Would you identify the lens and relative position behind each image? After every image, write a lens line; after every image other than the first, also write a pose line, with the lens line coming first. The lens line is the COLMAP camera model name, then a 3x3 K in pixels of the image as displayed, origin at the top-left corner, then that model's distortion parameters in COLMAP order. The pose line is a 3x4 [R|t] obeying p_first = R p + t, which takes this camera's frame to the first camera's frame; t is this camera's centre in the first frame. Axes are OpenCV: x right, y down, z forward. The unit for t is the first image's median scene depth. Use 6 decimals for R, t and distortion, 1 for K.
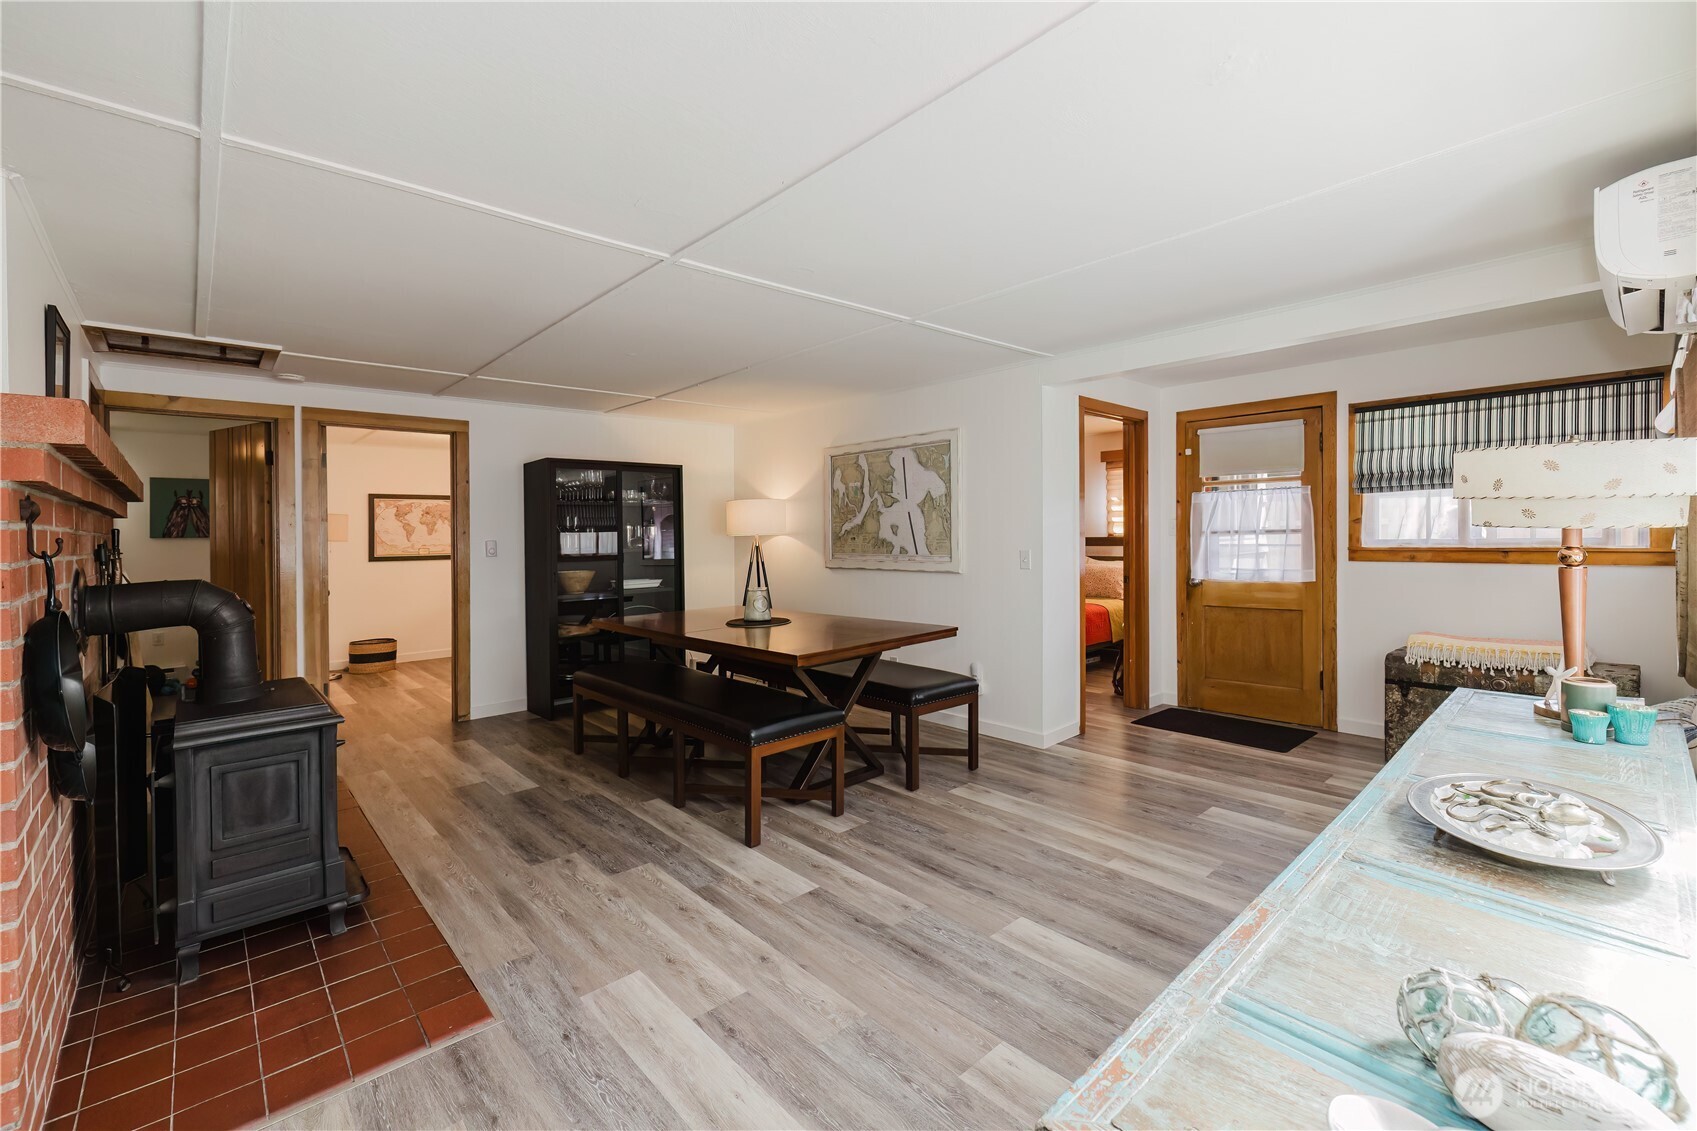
lens RADIAL K [[720.7, 0, 850.5], [0, 720.7, 540.1], [0, 0, 1]] dist [0.001409, 0.000046]
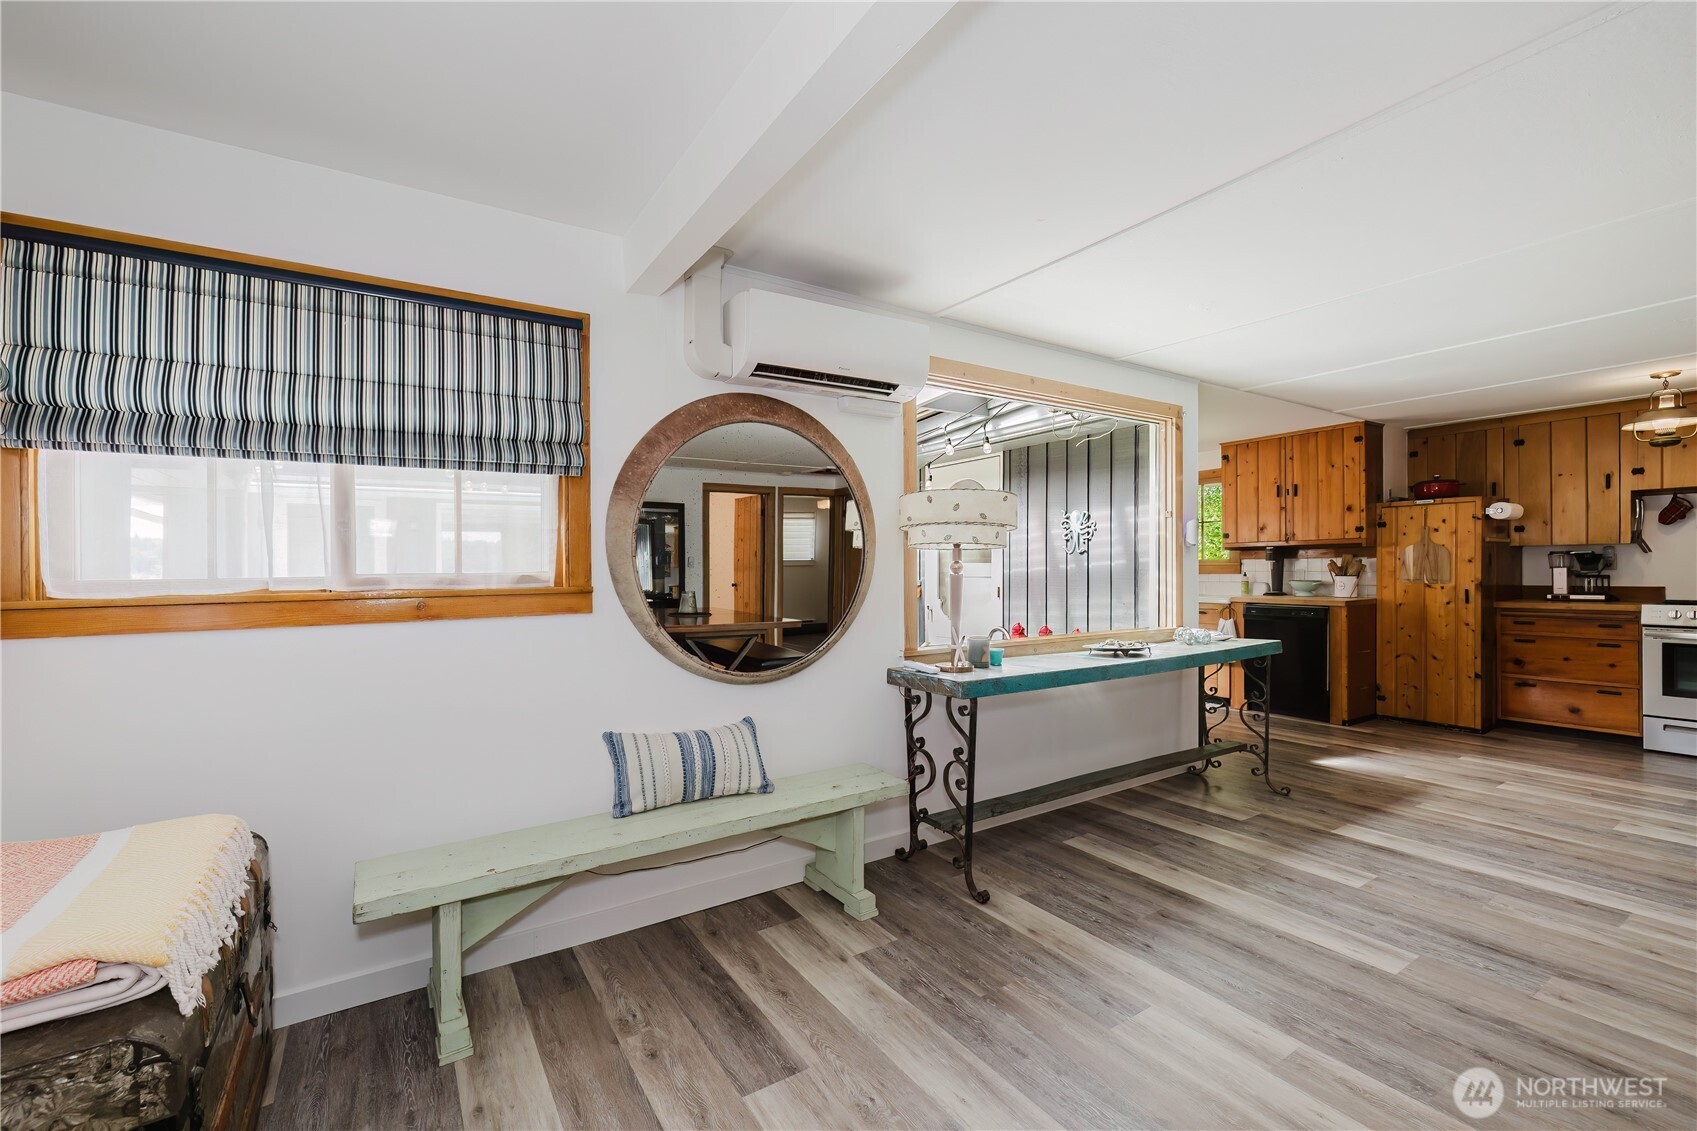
lens RADIAL K [[720.7, 0, 850.5], [0, 720.7, 540.1], [0, 0, 1]] dist [0.001409, 0.000046]
pose [[-0.986797, 0.028238, 0.159483, 0.683681], [0.023812, 0.999278, -0.029593, 0.004681], [-0.160204, -0.025405, -0.986757, 1.843322]]
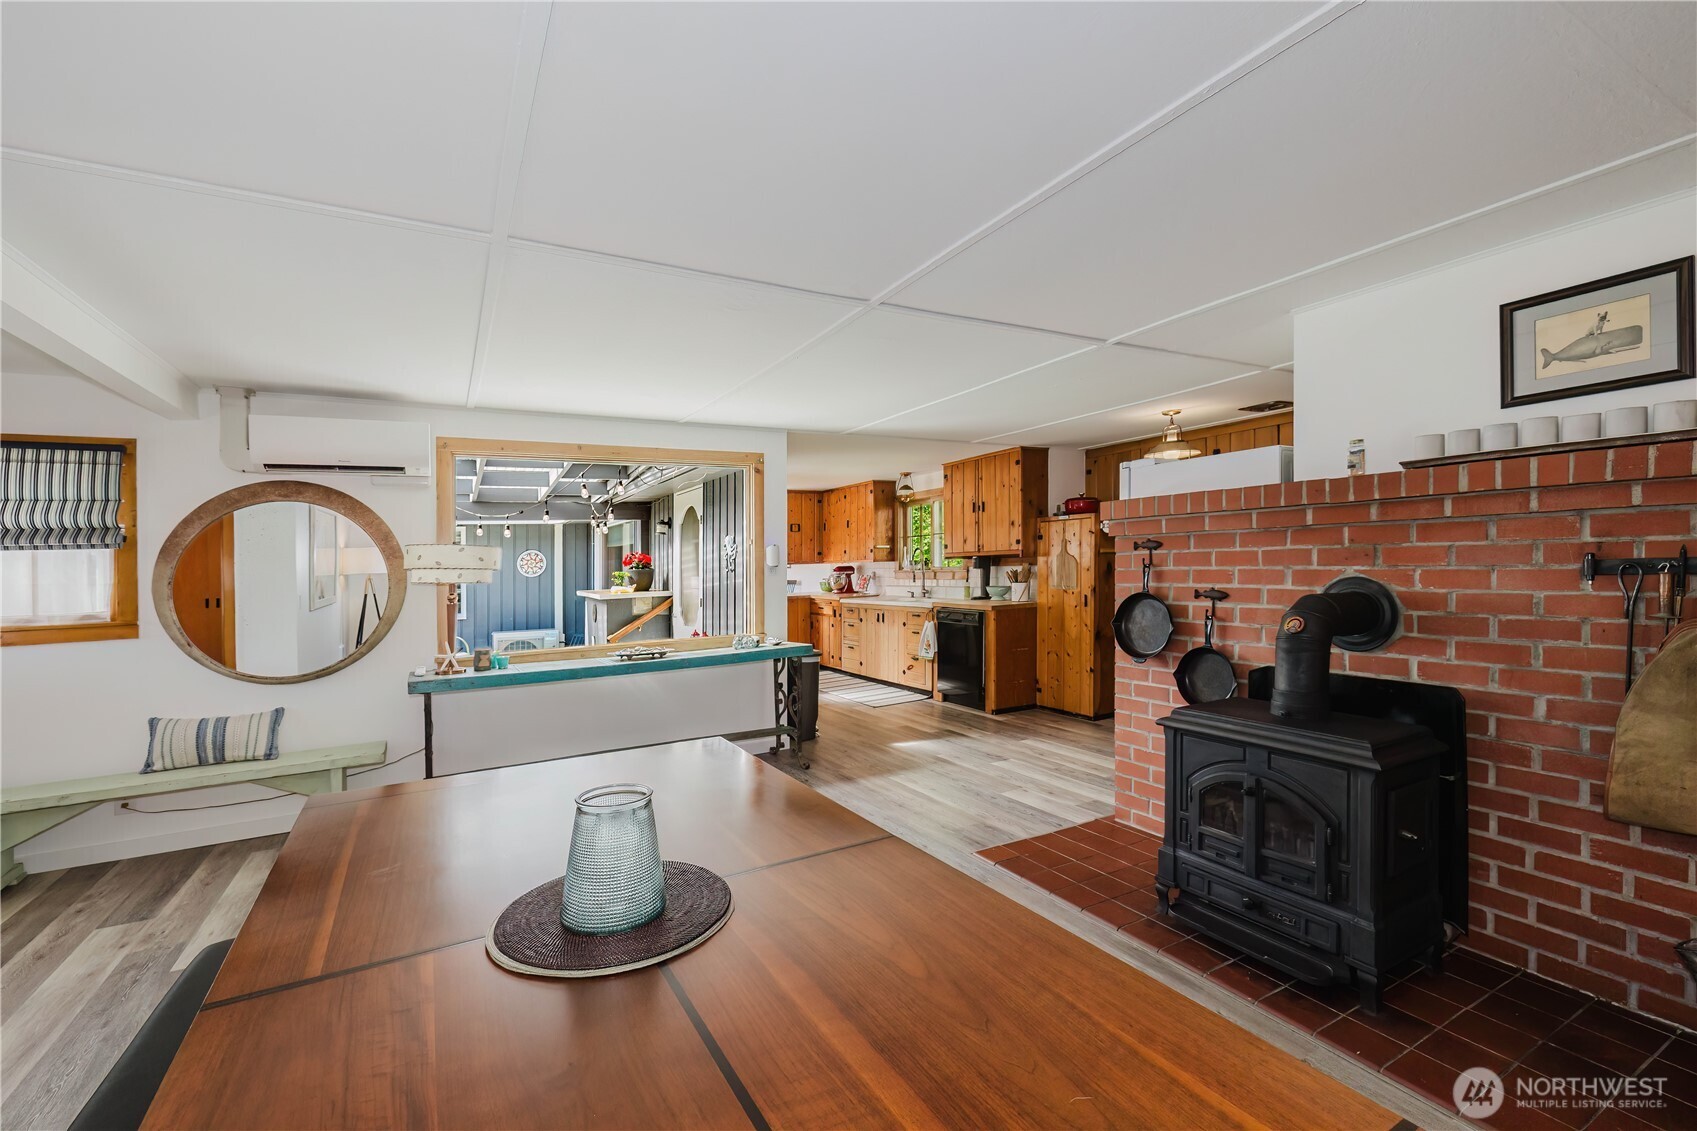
lens RADIAL K [[733.1, 0, 846.1], [0, 733.1, 532.6], [0, 0, 1]] dist [0.001371, 0.000191]
pose [[-0.970210, 0.051355, 0.236758, -0.486246], [0.045125, 0.998480, -0.031658, -0.034047], [-0.238024, -0.020031, -0.971053, 2.031645]]
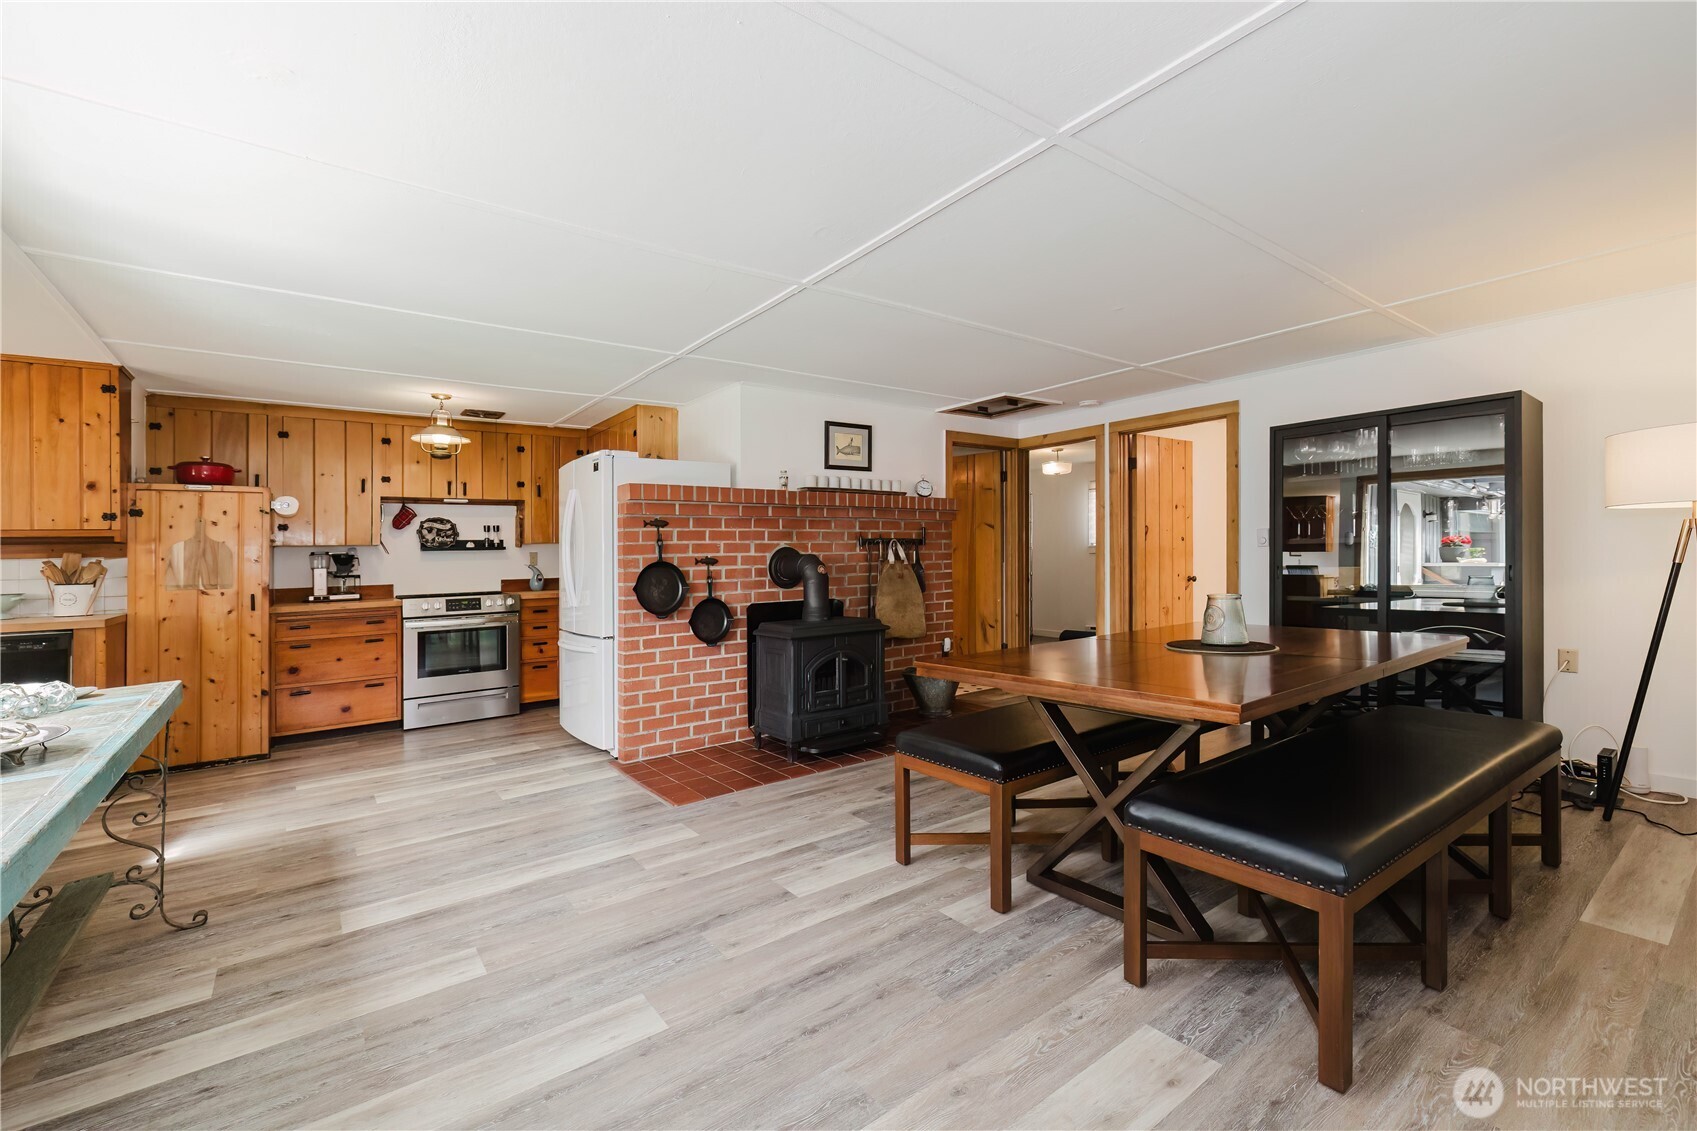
lens RADIAL K [[721.8, 0, 840.6], [0, 721.8, 559.1], [0, 0, 1]] dist [0.000177, -0.000336]
pose [[-0.102176, 0.019028, -0.994584, 0.879591], [0.014799, 0.999735, 0.017606, 0.028907], [0.994656, -0.012920, -0.102430, 1.168095]]
